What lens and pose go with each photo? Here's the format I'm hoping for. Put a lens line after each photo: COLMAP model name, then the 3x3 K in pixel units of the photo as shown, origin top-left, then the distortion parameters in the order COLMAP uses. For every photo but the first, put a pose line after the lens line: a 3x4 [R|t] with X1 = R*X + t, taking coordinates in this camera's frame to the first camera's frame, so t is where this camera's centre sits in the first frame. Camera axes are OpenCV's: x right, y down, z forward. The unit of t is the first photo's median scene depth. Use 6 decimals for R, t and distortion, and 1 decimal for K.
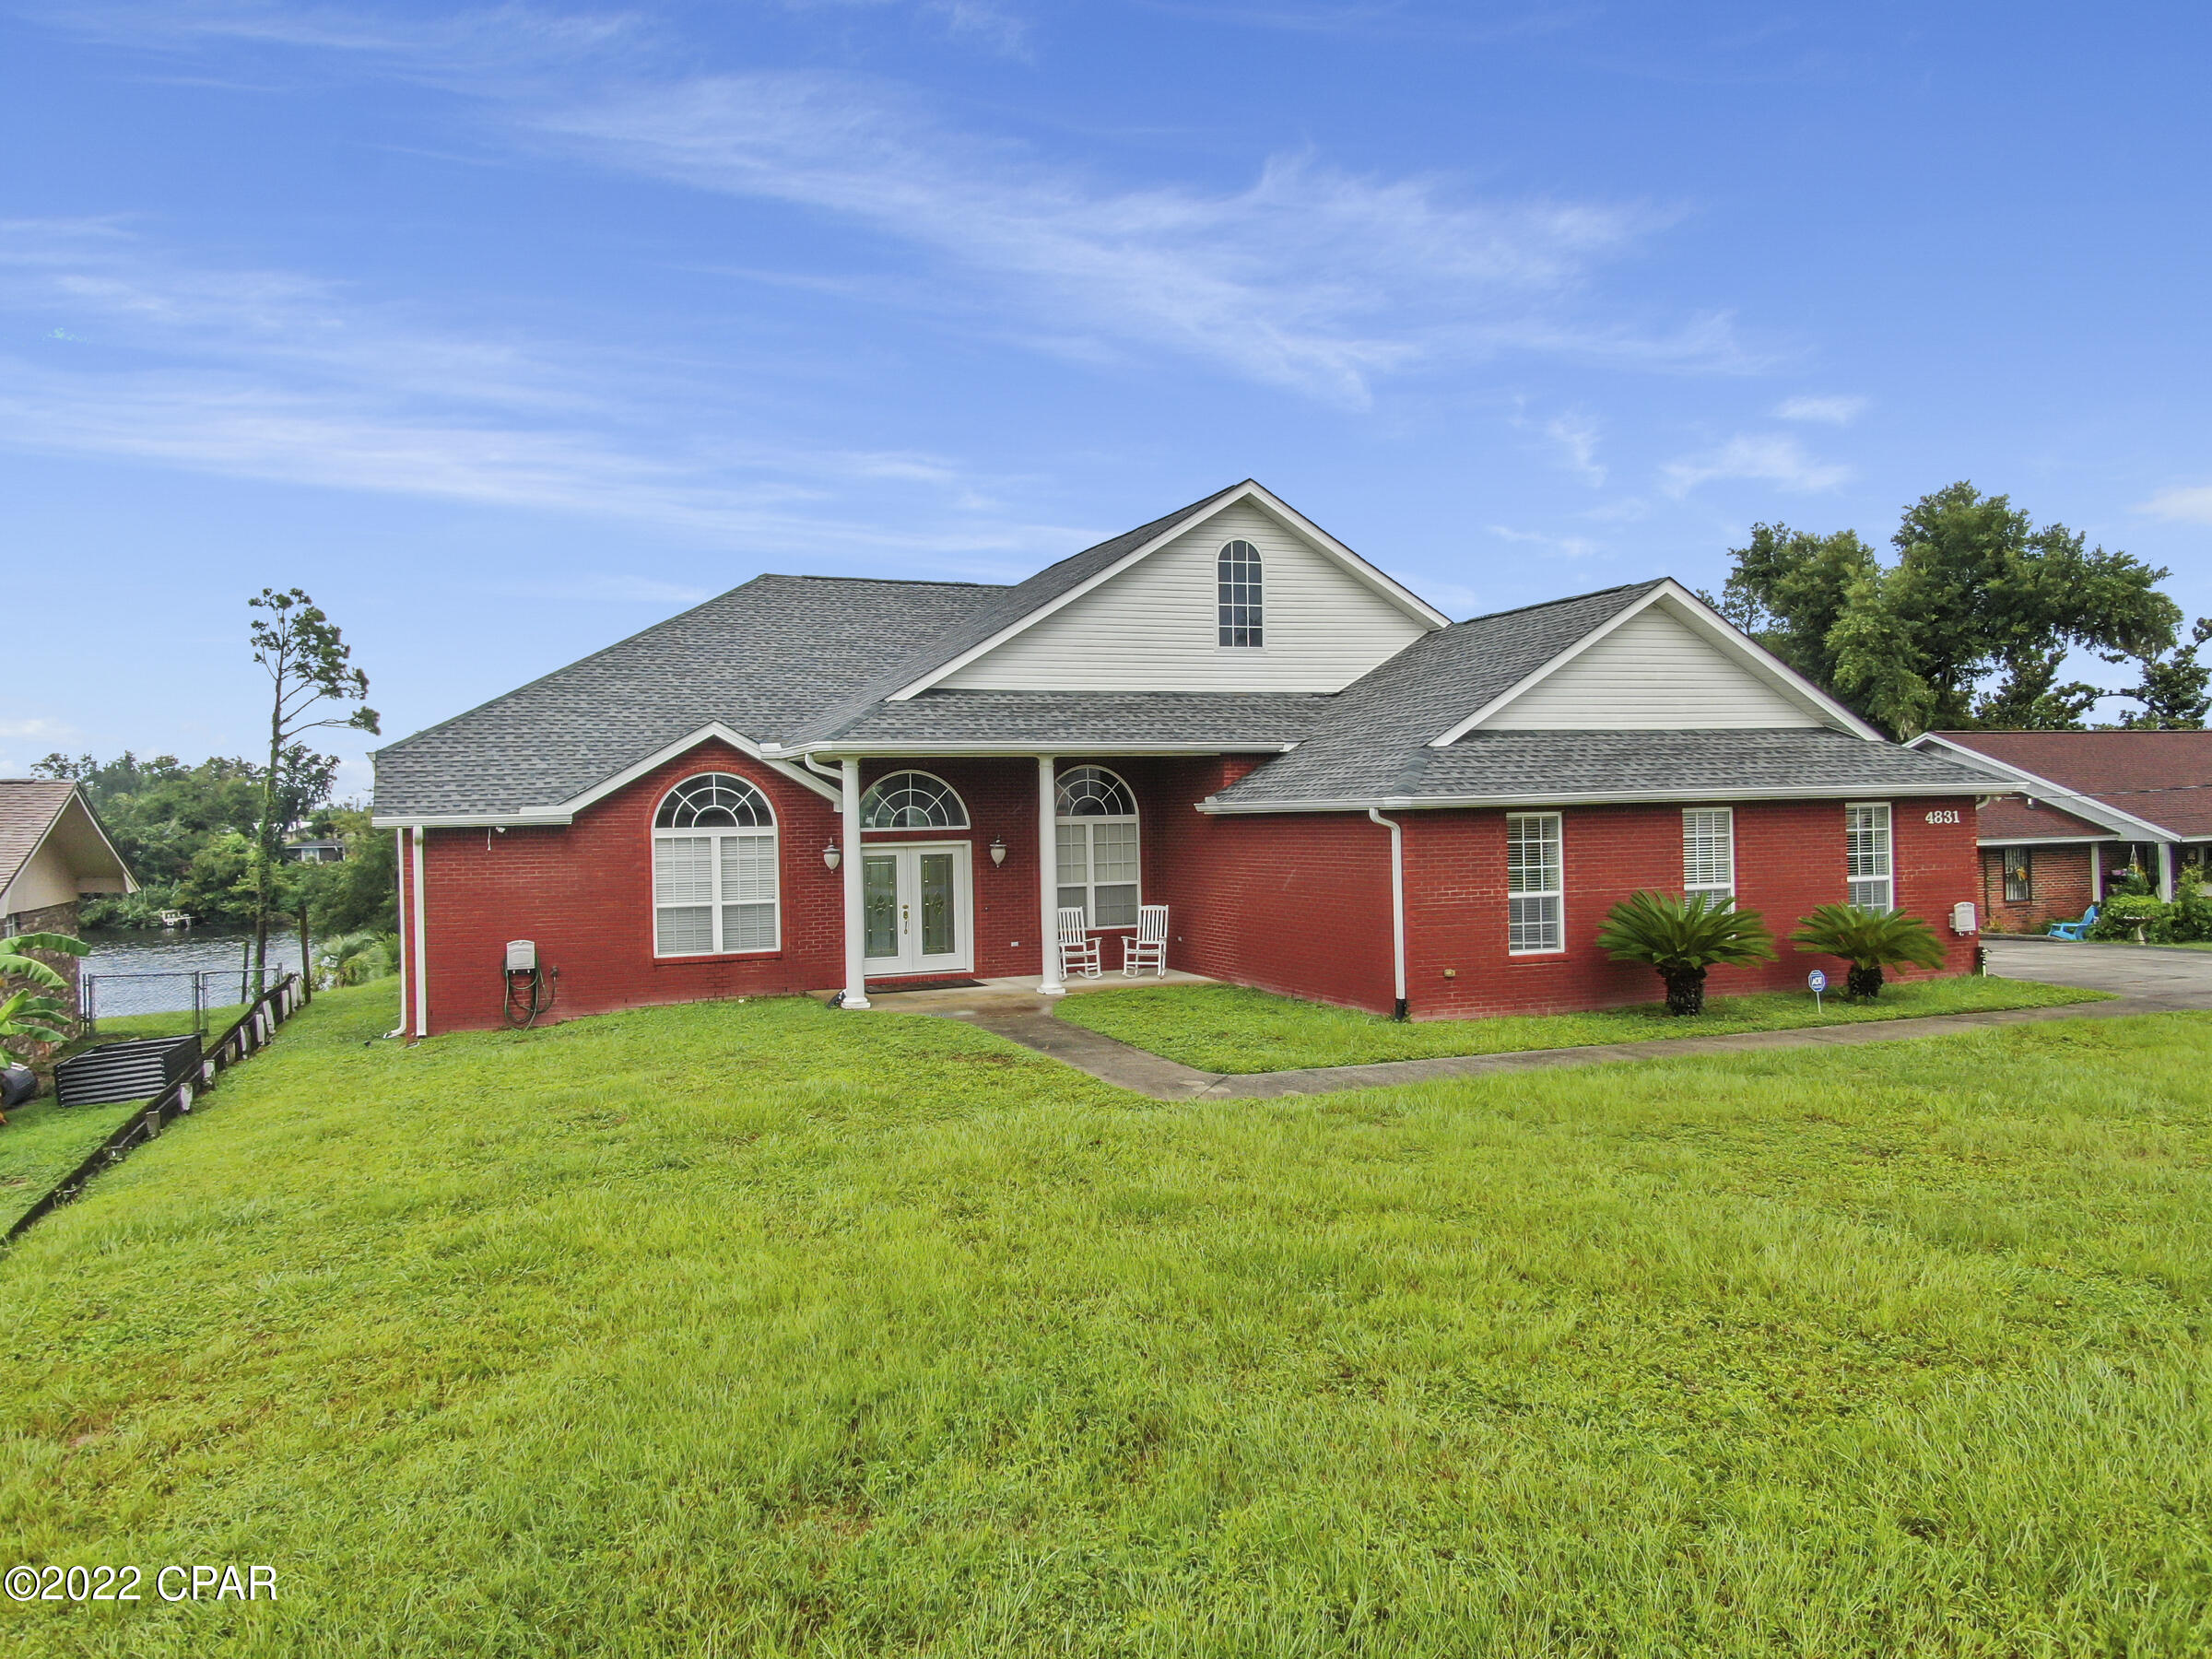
lens RADIAL K [[1530.8, 0, 1100.6], [0, 1530.8, 846.6], [0, 0, 1]] dist [0.231575, -0.260793]
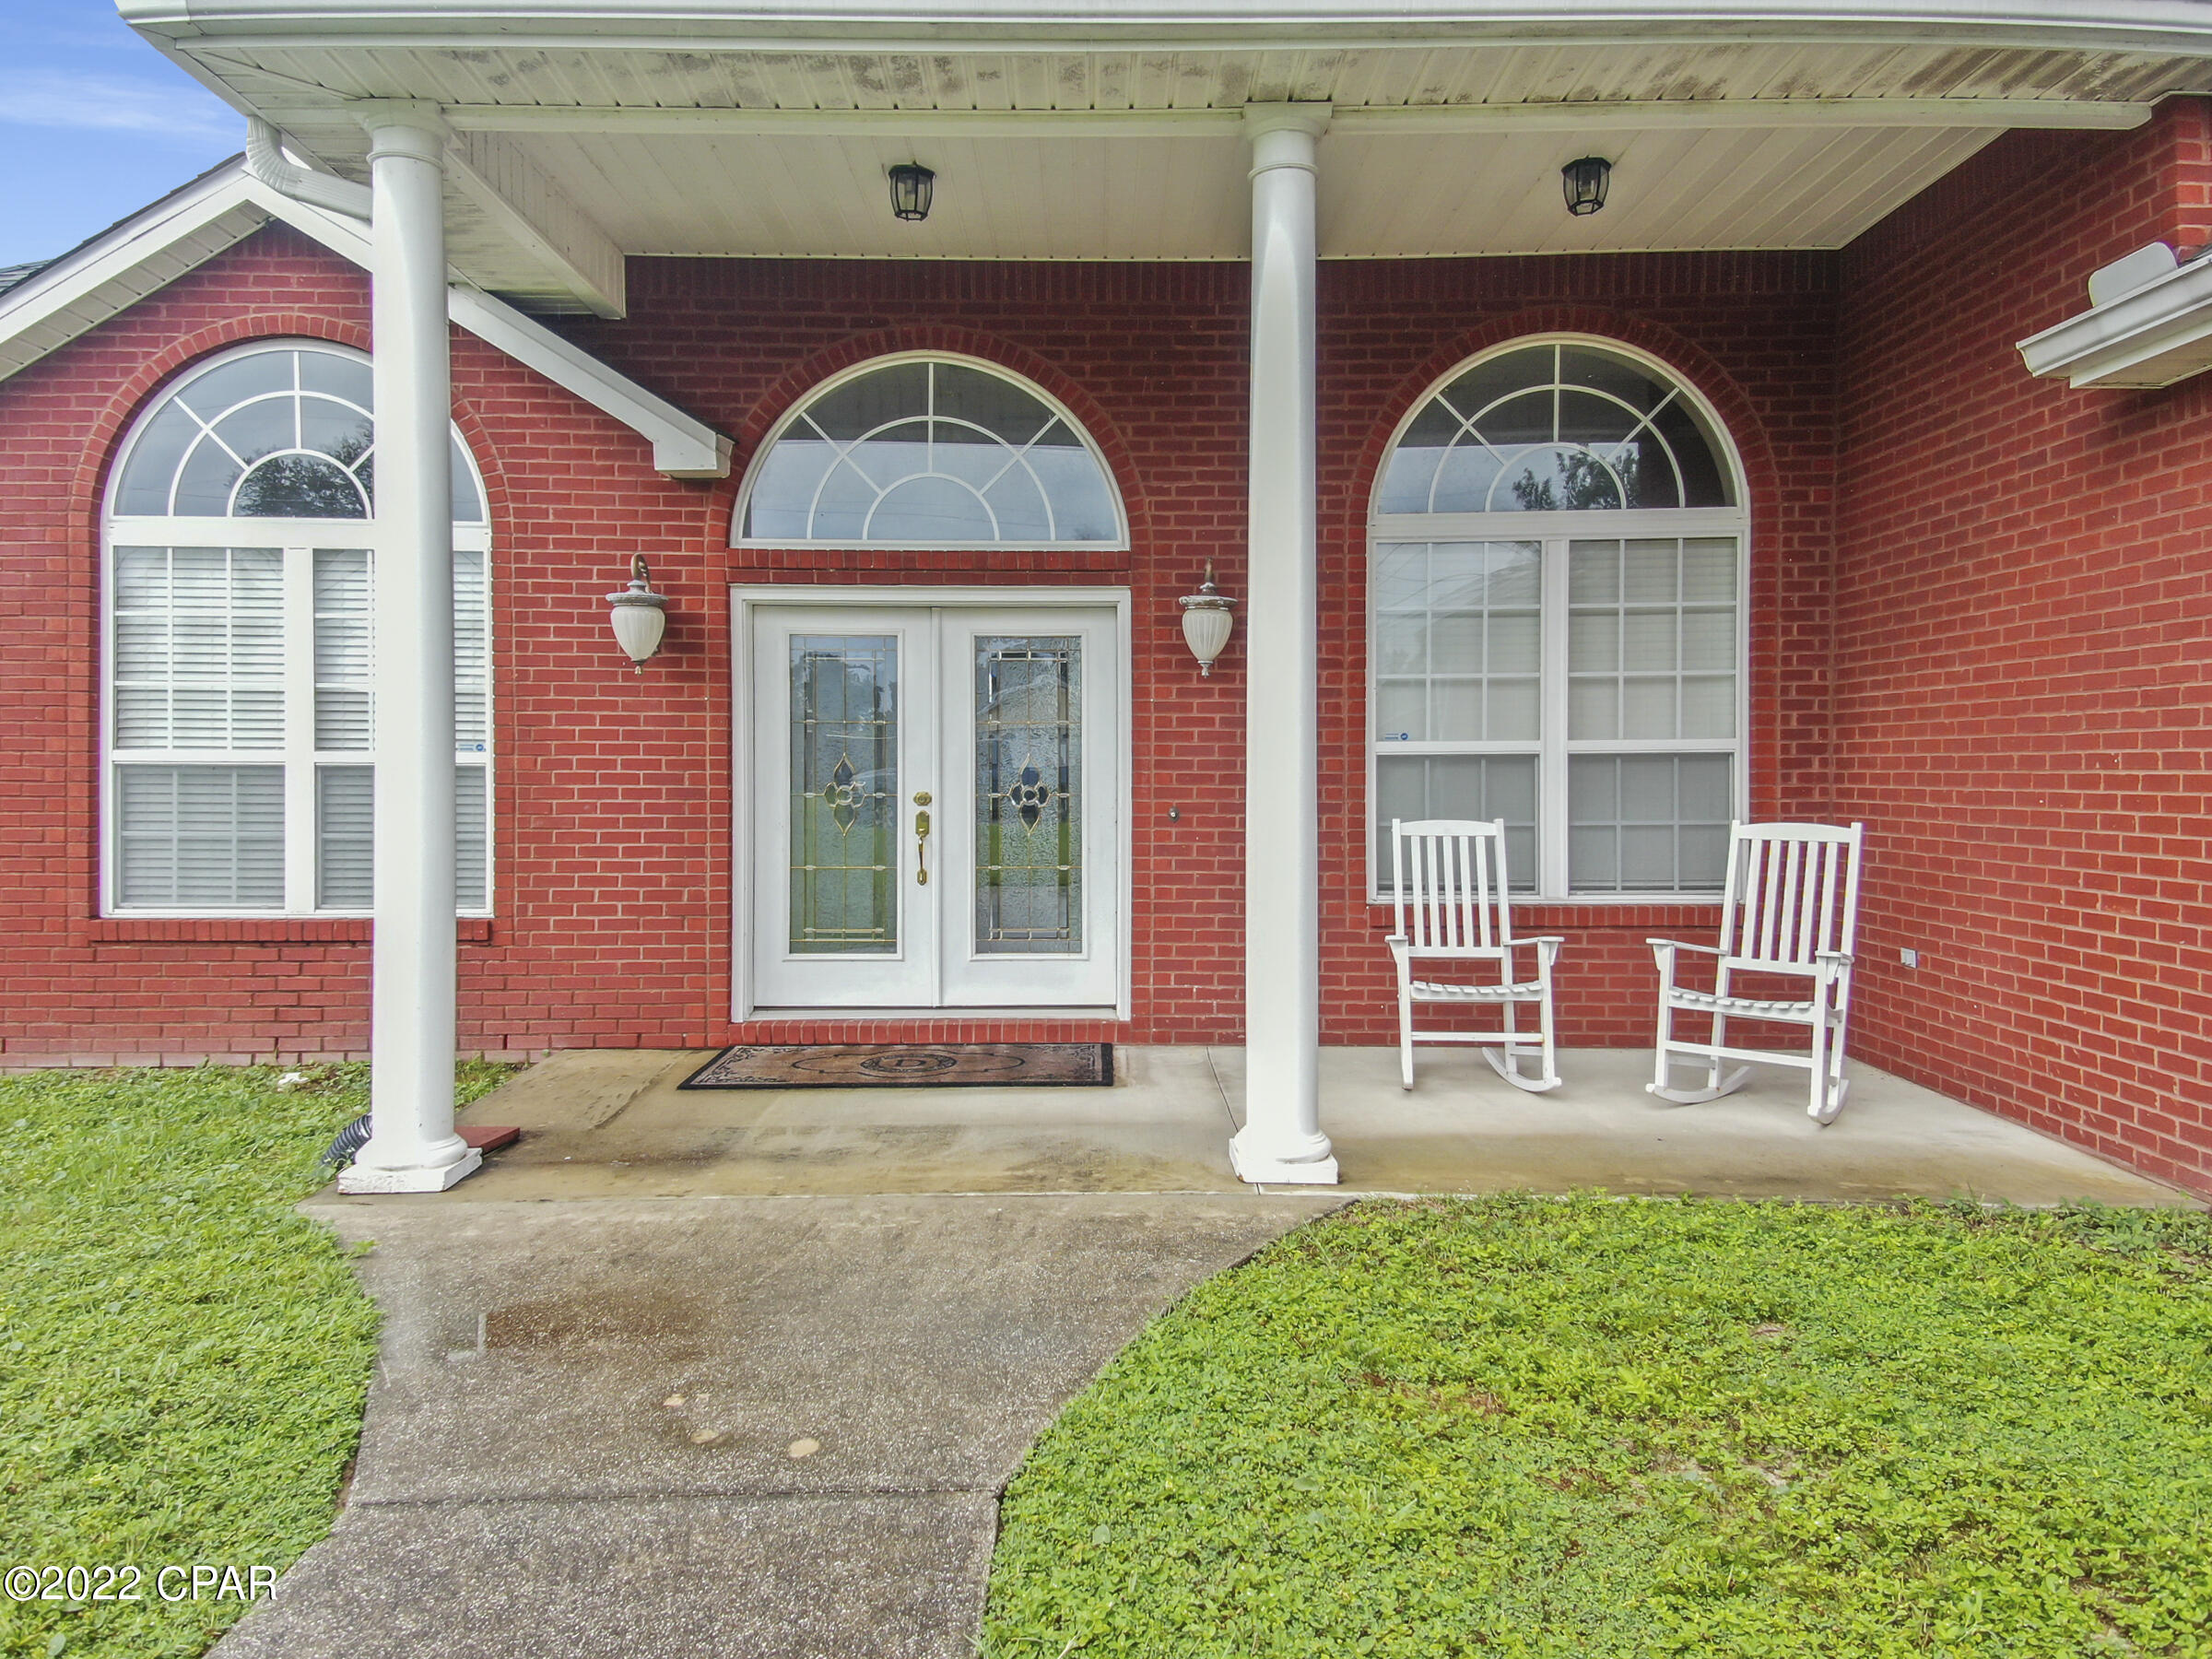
lens RADIAL K [[1612.0, 0, 1113.3], [0, 1612.0, 765.7], [0, 0, 1]] dist [-0.001080, 0.072462]
pose [[0.933082, 0.020382, -0.359087, 0.026406], [-0.027587, 0.999508, -0.014949, 0.038846], [0.358605, 0.023855, 0.933184, 0.751451]]
